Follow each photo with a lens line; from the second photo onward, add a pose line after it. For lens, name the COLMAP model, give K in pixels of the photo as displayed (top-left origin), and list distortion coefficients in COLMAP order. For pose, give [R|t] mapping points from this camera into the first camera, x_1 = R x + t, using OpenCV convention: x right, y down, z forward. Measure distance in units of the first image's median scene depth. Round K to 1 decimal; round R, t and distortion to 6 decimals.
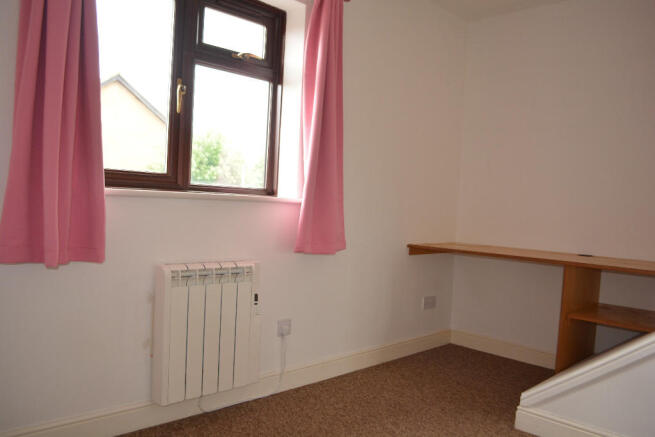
lens RADIAL K [[508.6, 0, 330.9], [0, 508.6, 221.4], [0, 0, 1]] dist [-0.085985, 0.004024]
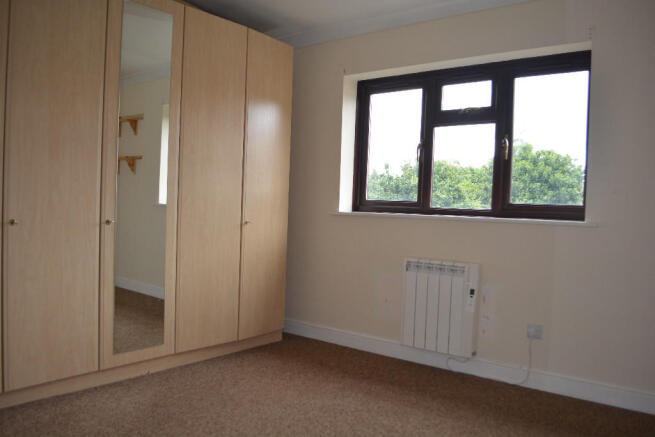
lens RADIAL K [[508.6, 0, 330.9], [0, 508.6, 221.4], [0, 0, 1]] dist [-0.085985, 0.004024]
pose [[0.153945, -0.014881, -0.987967, 1.128508], [-0.056801, 0.998100, -0.023885, 0.022234], [0.986445, 0.059795, 0.152807, 0.451082]]
